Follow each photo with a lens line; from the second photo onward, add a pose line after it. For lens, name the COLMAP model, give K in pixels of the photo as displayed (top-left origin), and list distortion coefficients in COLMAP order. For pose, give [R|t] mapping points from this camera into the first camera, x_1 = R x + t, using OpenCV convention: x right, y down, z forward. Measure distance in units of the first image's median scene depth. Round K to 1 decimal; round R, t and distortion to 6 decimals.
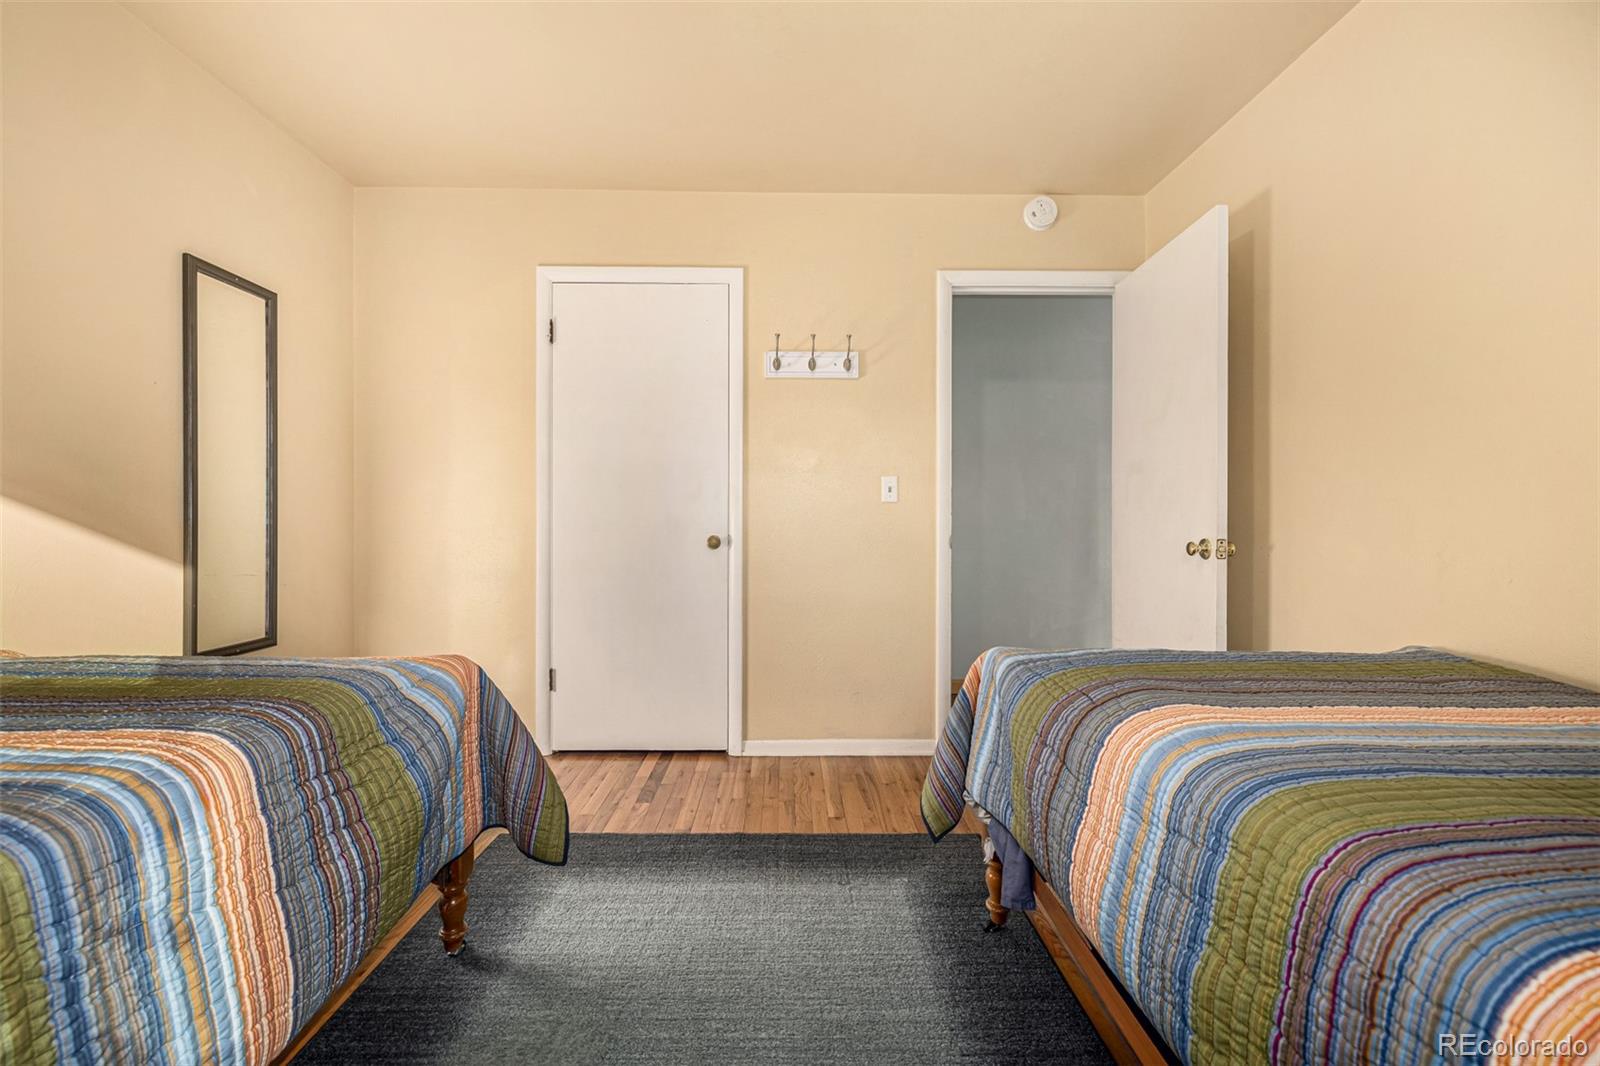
lens RADIAL K [[657.3, 0, 797.3], [0, 657.3, 517.9], [0, 0, 1]] dist [-0.000050, 0.000127]
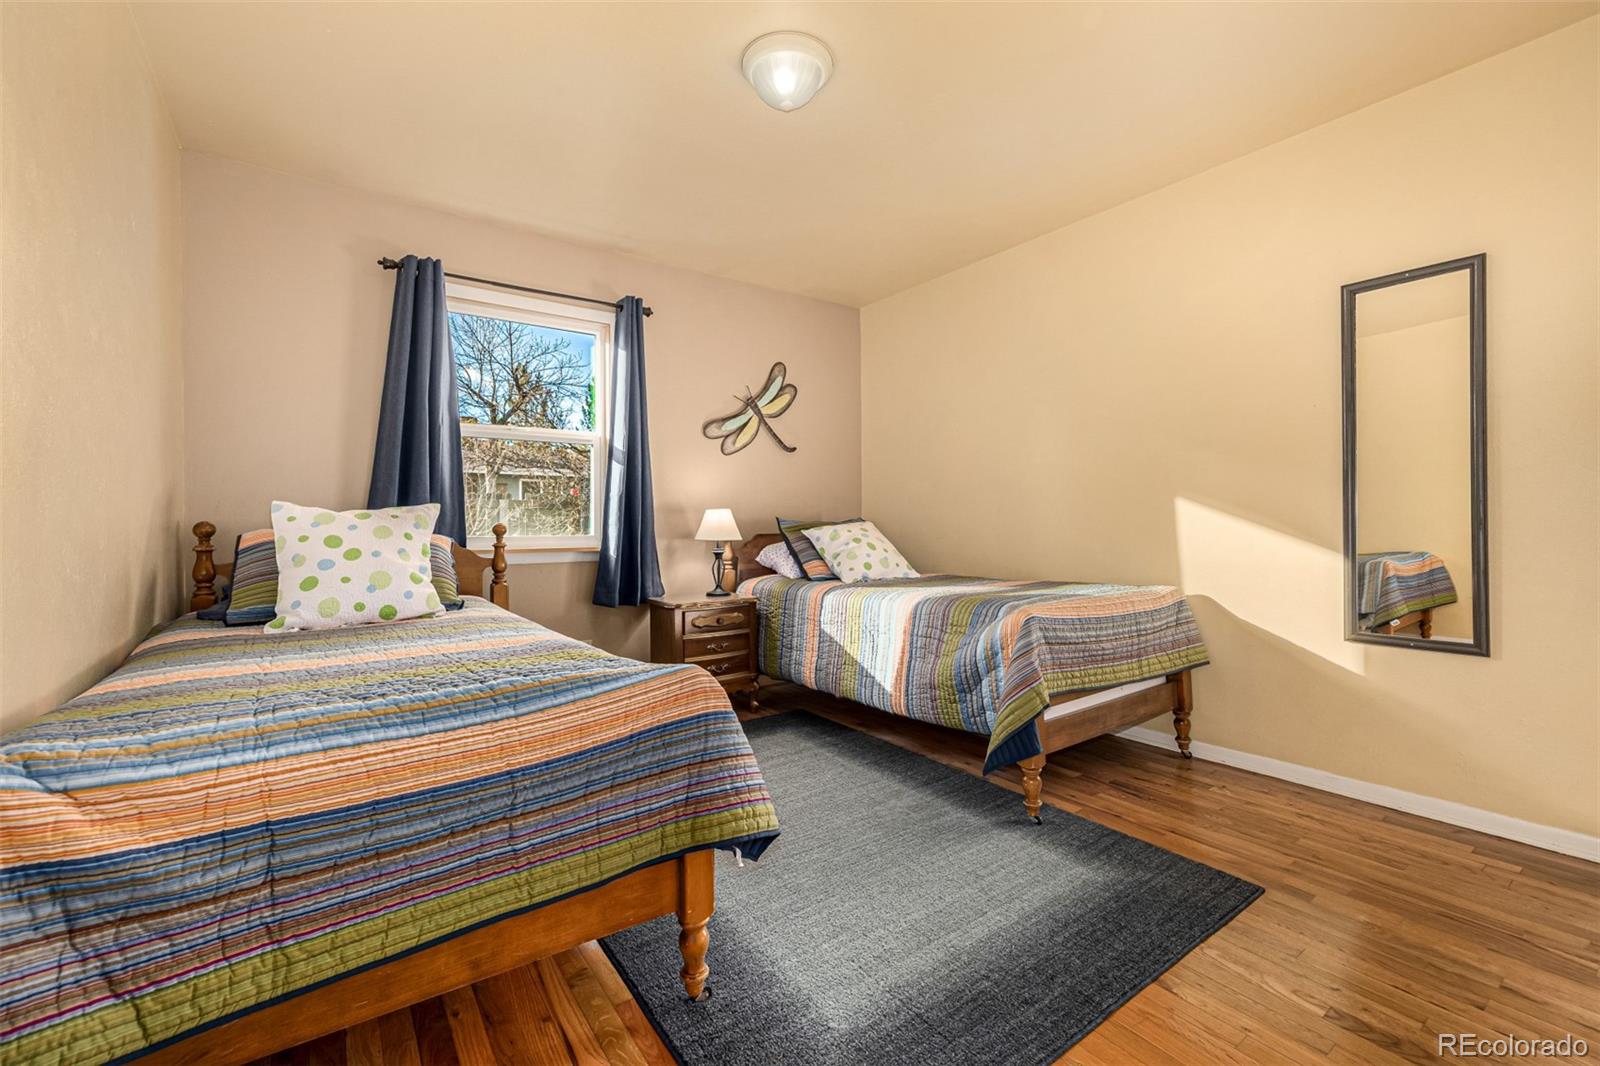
lens RADIAL K [[657.3, 0, 797.3], [0, 657.3, 517.9], [0, 0, 1]] dist [-0.000050, 0.000127]
pose [[-0.812064, 0.004404, -0.583552, 0.529401], [0.007985, 0.999962, -0.003565, 0.006400], [0.583514, -0.007554, -0.812068, 1.355386]]
